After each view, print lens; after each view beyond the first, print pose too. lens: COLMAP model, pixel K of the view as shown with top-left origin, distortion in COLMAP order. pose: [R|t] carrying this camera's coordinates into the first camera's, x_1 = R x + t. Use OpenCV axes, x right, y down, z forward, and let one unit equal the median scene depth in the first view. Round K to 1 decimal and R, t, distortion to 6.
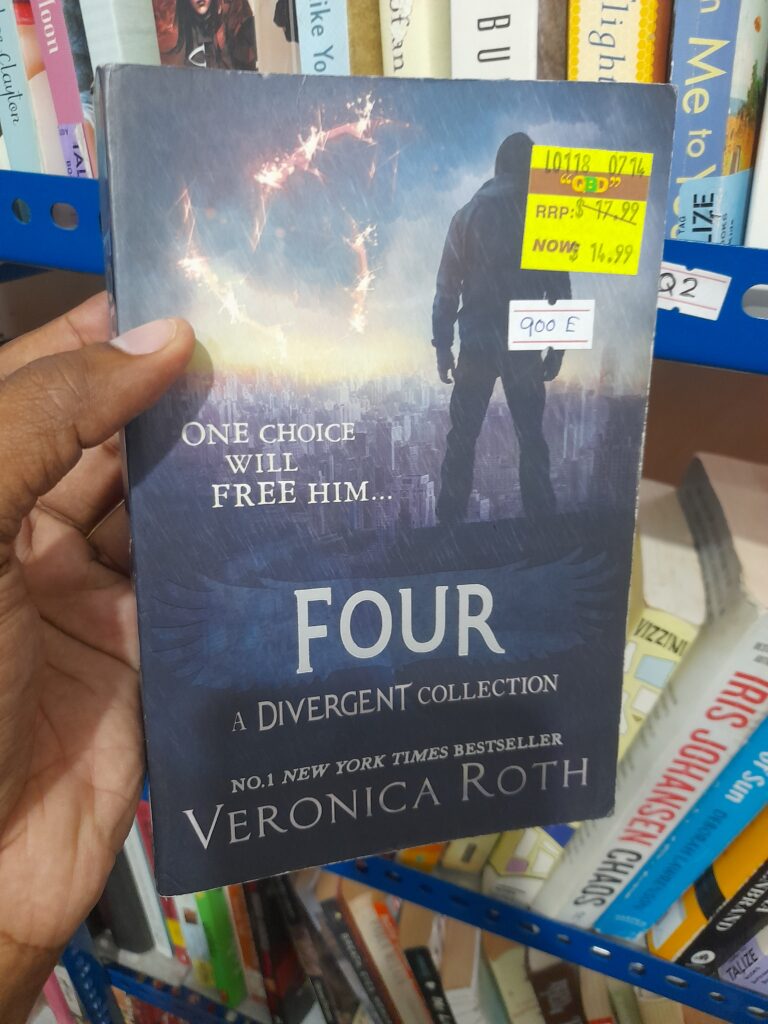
lens RADIAL K [[789.5, 0, 384.0], [0, 789.5, 512.0], [0, 0, 1]] dist [-0.065457, 0.050905]
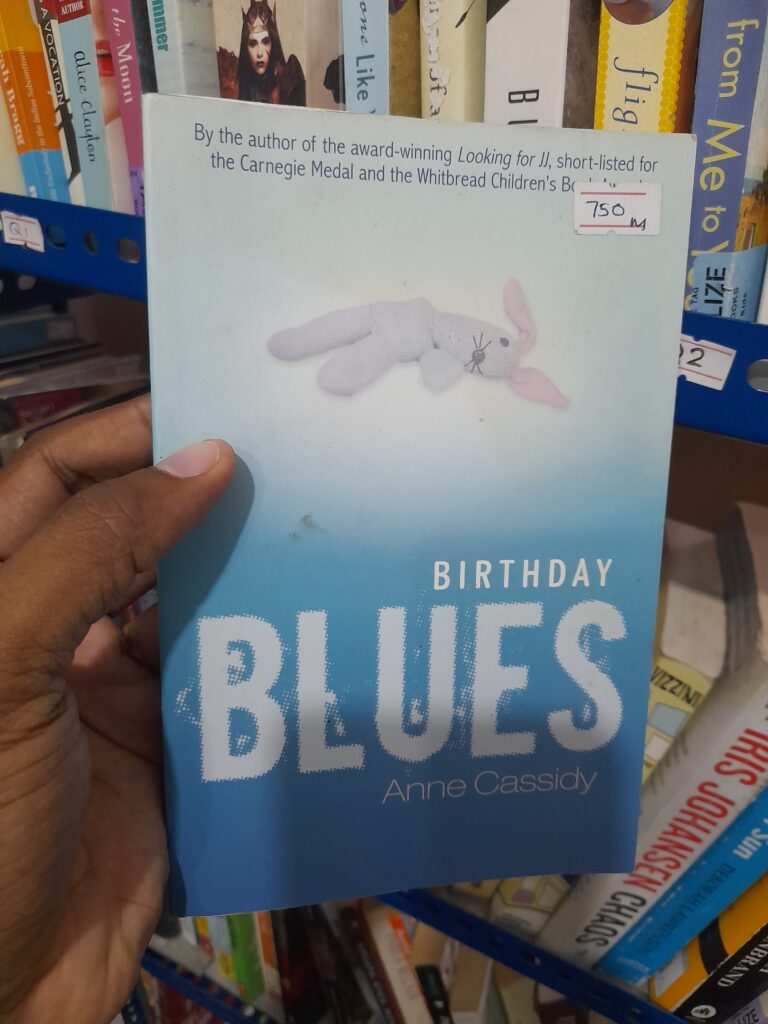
lens RADIAL K [[789.5, 0, 384.0], [0, 789.5, 512.0], [0, 0, 1]] dist [-0.065457, 0.050905]
pose [[0.993192, 0.073086, -0.090708, 0.052428], [-0.074130, 0.997215, -0.008188, -0.026058], [0.089857, 0.014856, 0.995844, -0.035480]]
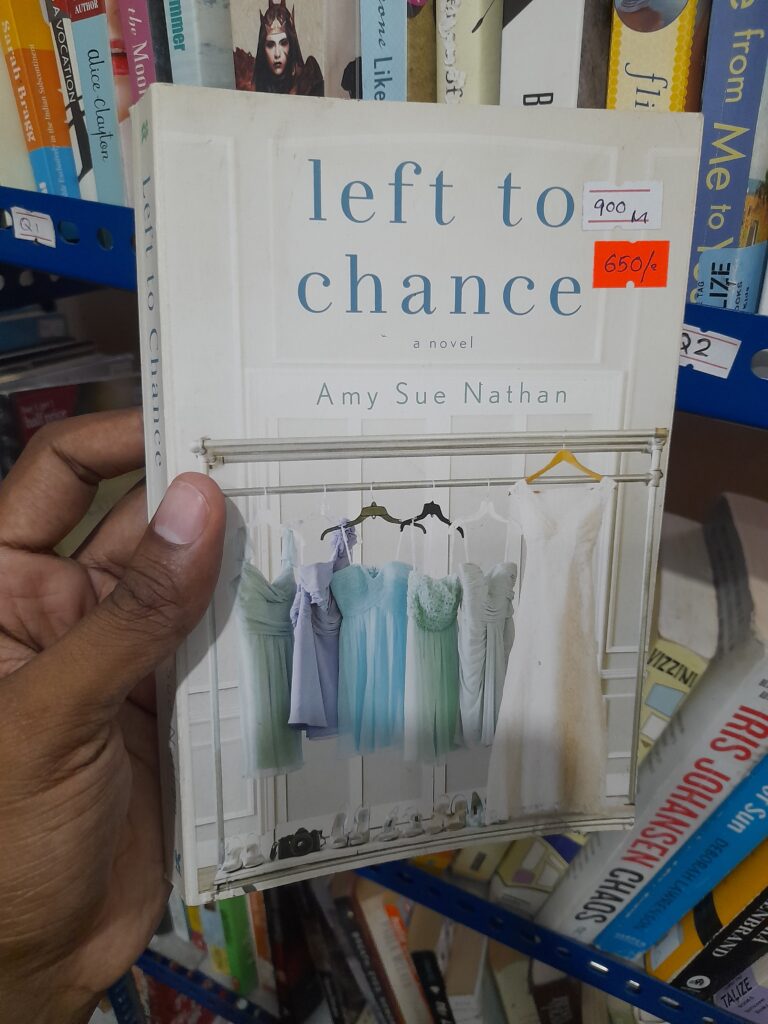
lens RADIAL K [[789.5, 0, 384.0], [0, 789.5, 512.0], [0, 0, 1]] dist [-0.065457, 0.050905]
pose [[0.996383, 0.064792, -0.054985, 0.012767], [-0.065504, 0.997789, -0.011237, -0.009845], [0.054135, 0.014798, 0.998424, -0.063515]]
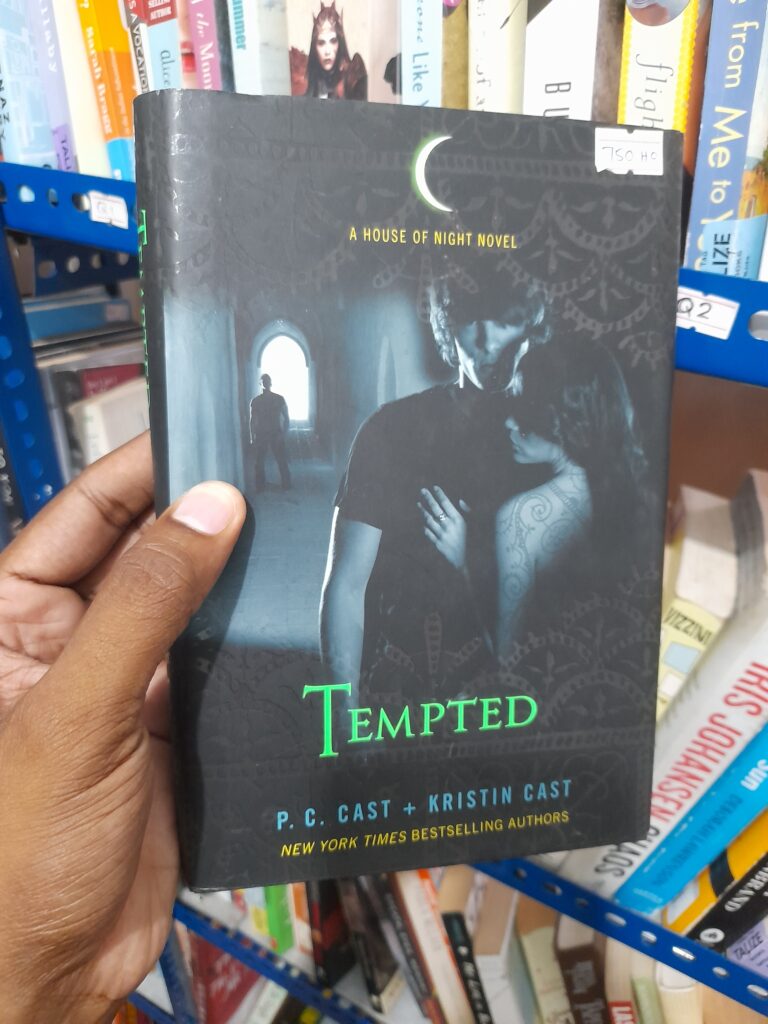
lens RADIAL K [[791.9, 0, 384.0], [0, 791.9, 512.0], [0, 0, 1]] dist [-0.066538, 0.047861]
pose [[0.989231, 0.086193, -0.118290, 0.042150], [-0.087960, 0.996076, -0.009787, 0.044200], [0.116982, 0.020087, 0.992931, -0.142648]]
